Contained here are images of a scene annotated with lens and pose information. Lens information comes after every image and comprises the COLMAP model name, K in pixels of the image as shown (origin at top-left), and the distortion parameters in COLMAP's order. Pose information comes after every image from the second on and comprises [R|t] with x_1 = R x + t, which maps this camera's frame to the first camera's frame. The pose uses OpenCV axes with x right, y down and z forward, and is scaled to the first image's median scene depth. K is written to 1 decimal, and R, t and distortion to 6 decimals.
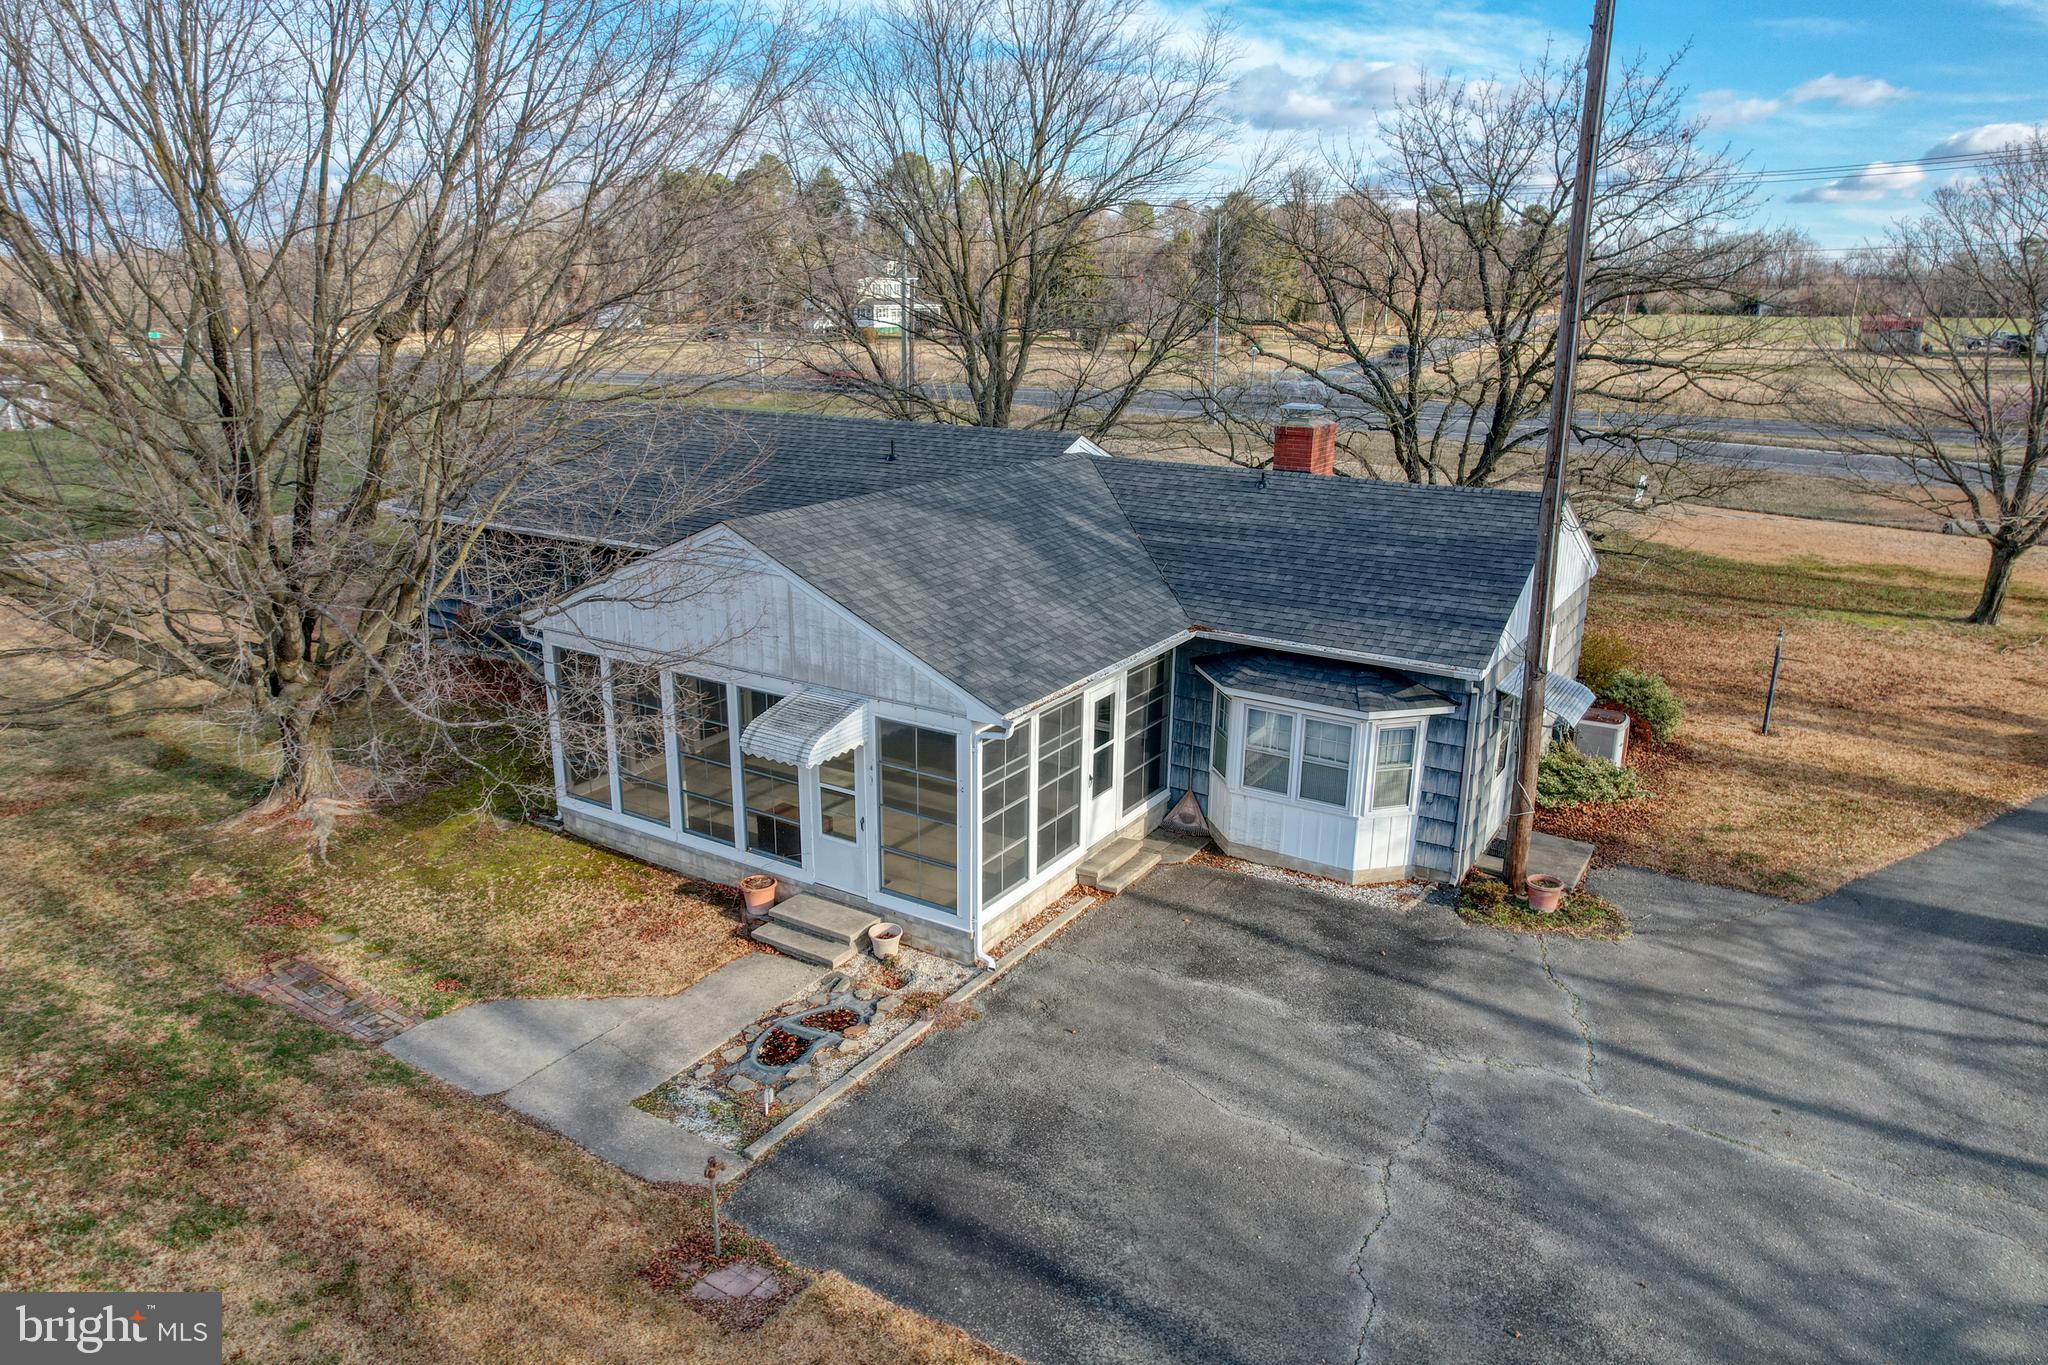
lens RADIAL K [[1341.3, 0, 1024.0], [0, 1341.3, 682.5], [0, 0, 1]] dist [-0.074475, 0.056267]
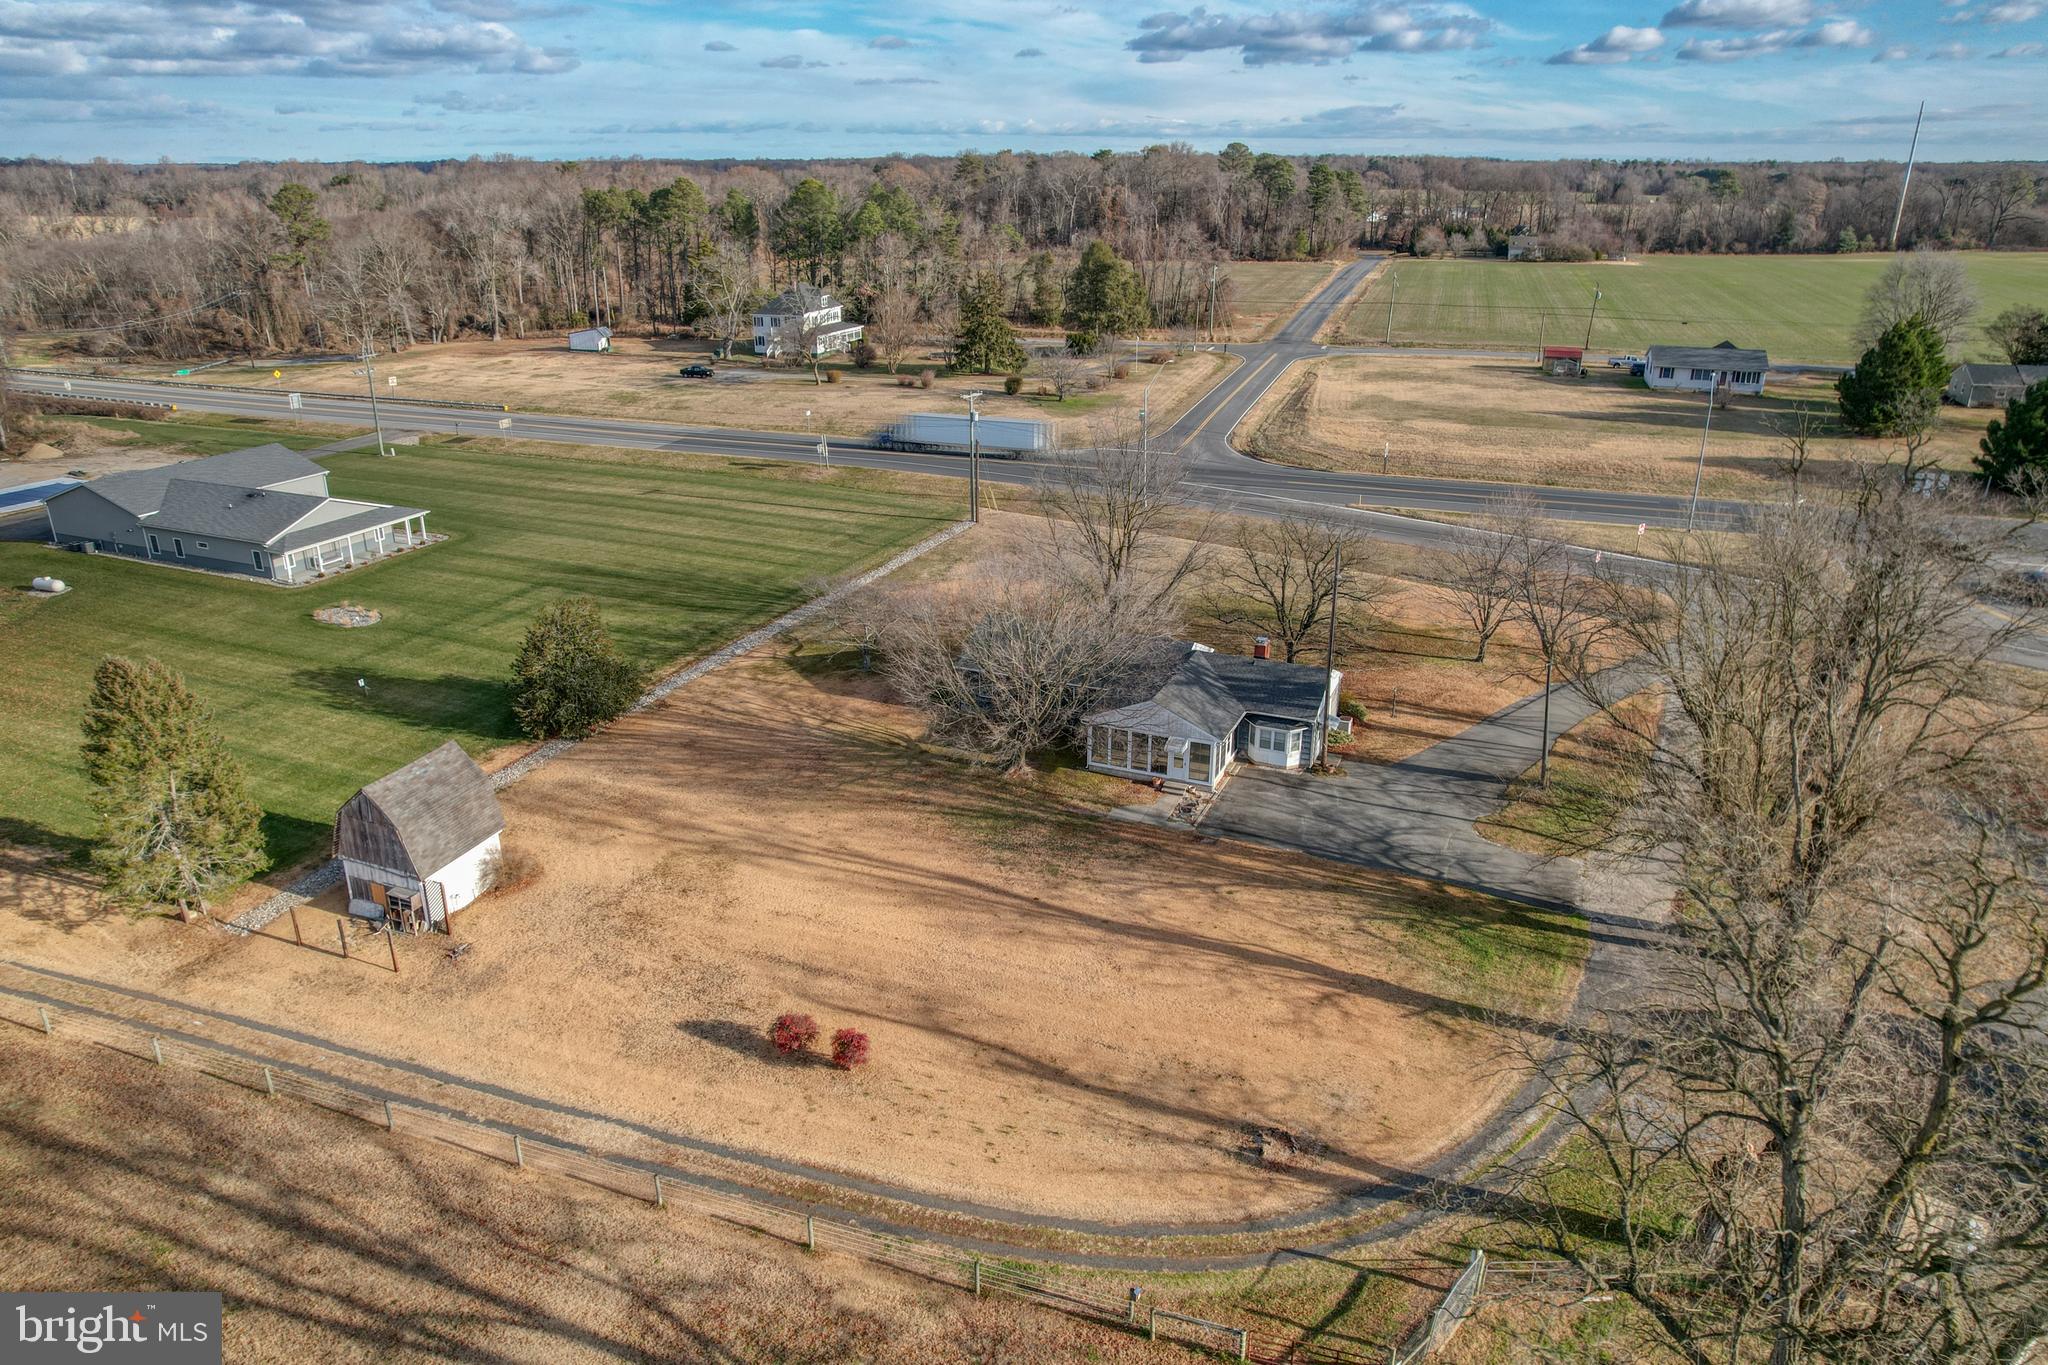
lens RADIAL K [[1341.3, 0, 1024.0], [0, 1341.3, 682.5], [0, 0, 1]] dist [-0.074475, 0.056267]
pose [[0.989013, -0.064244, 0.133140, -1.145533], [0.053654, 0.995215, 0.081656, -0.523341], [-0.137749, -0.073615, 0.987728, -3.112312]]
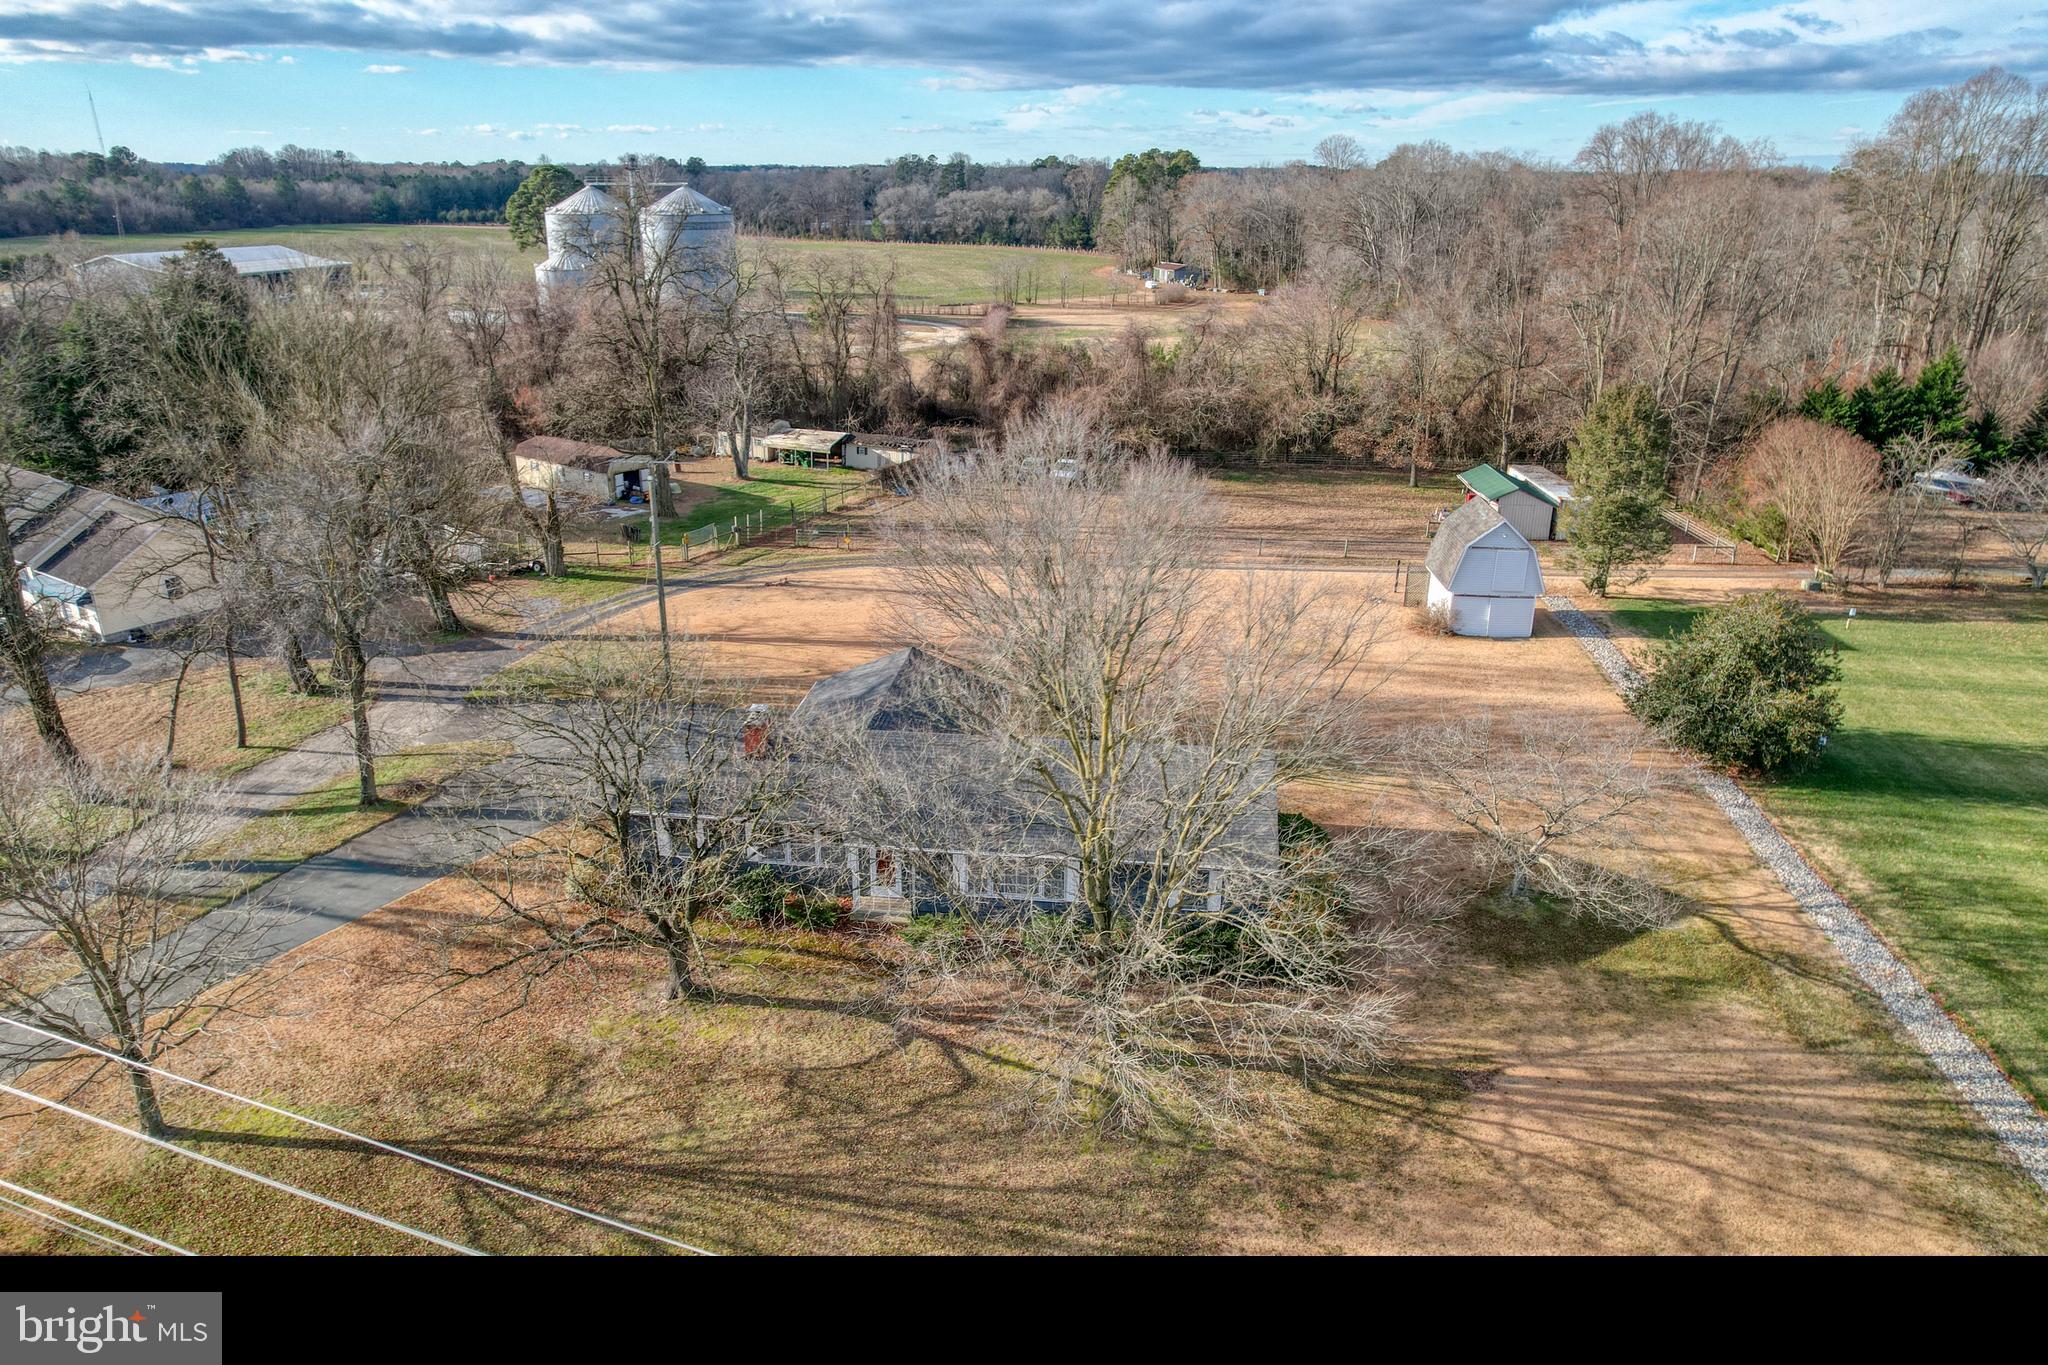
lens RADIAL K [[1341.3, 0, 1024.0], [0, 1341.3, 682.5], [0, 0, 1]] dist [-0.074475, 0.056267]
pose [[-0.910536, 0.131354, -0.392008, 0.835375], [-0.134901, 0.801893, 0.582039, -1.934525], [0.390801, 0.582849, -0.712433, 3.316204]]
